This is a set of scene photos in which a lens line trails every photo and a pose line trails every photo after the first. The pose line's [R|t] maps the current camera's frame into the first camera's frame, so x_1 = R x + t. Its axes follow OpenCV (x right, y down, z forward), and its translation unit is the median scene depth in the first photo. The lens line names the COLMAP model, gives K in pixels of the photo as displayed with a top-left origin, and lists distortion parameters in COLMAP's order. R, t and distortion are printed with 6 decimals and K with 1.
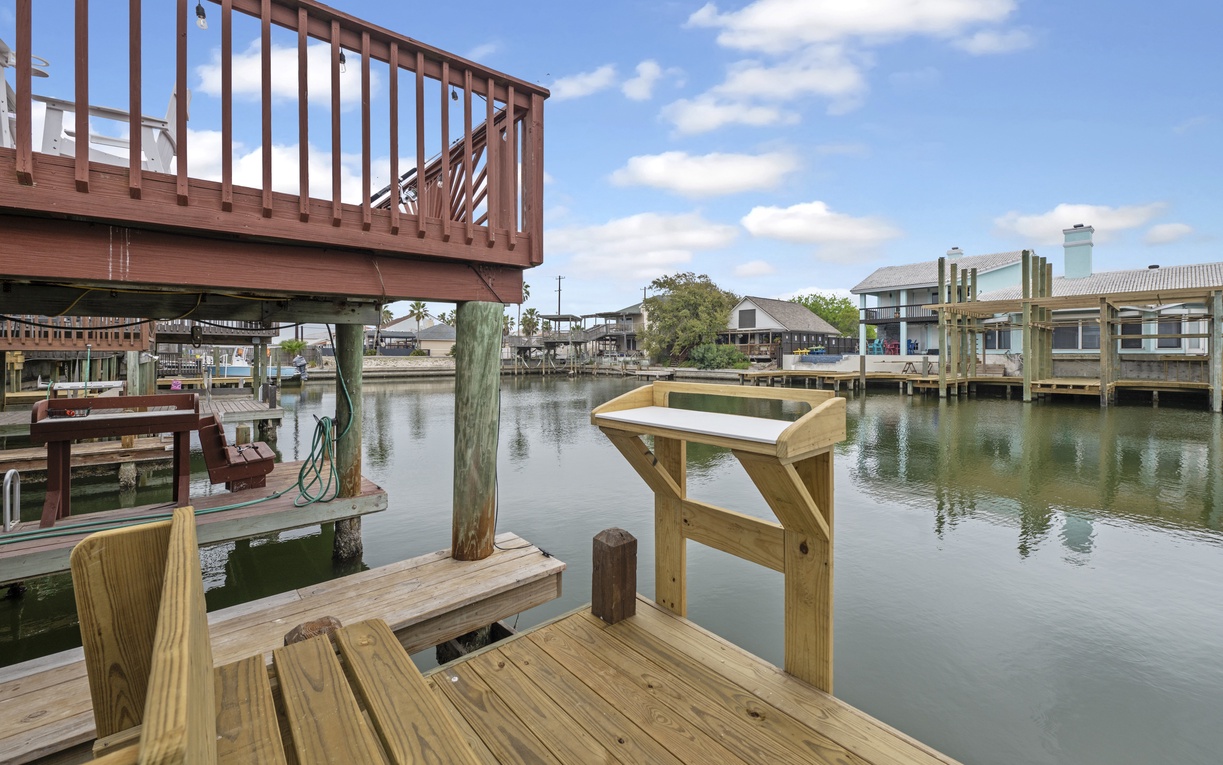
lens RADIAL K [[505.4, 0, 611.5], [0, 505.4, 382.5], [0, 0, 1]] dist [0.009696, -0.000177]
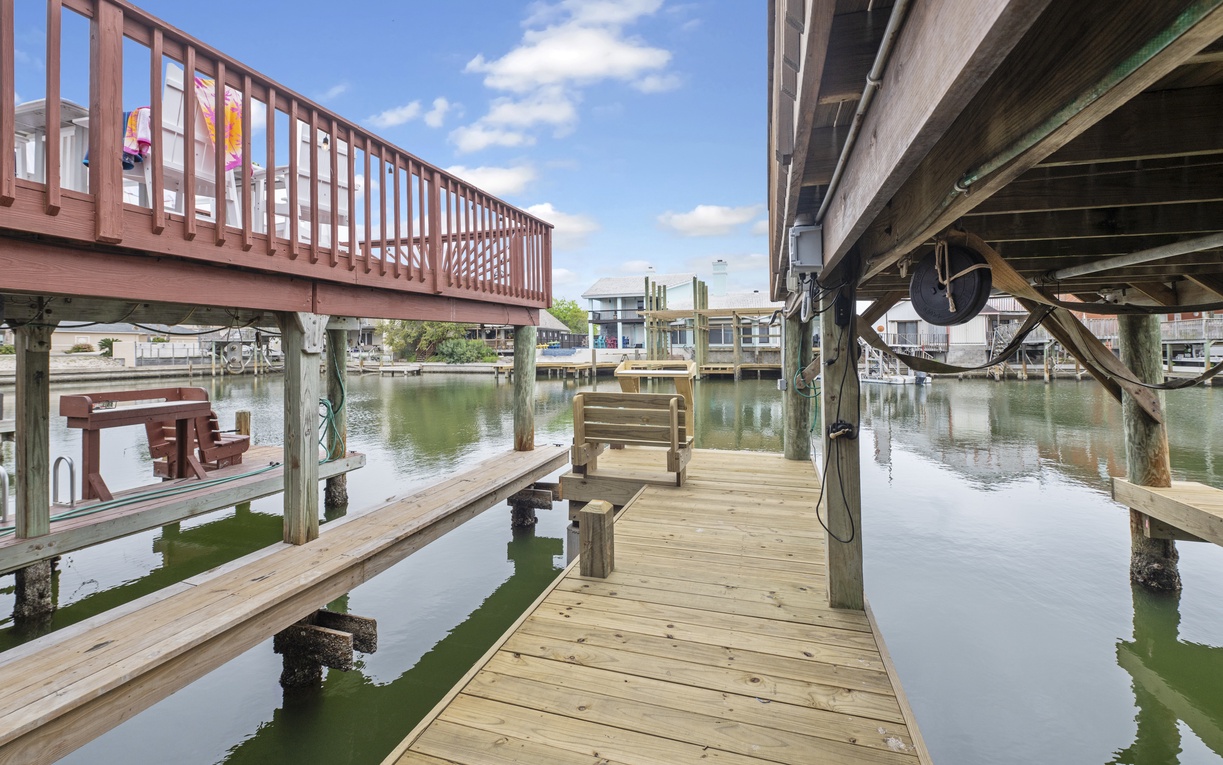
lens RADIAL K [[529.7, 0, 611.5], [0, 529.7, 382.5], [0, 0, 1]] dist [0.000818, 0.000143]
pose [[0.855260, -0.041835, 0.516507, -0.133951], [0.036868, 0.999122, 0.019877, 0.004131], [-0.516886, 0.002042, 0.856052, -0.128706]]
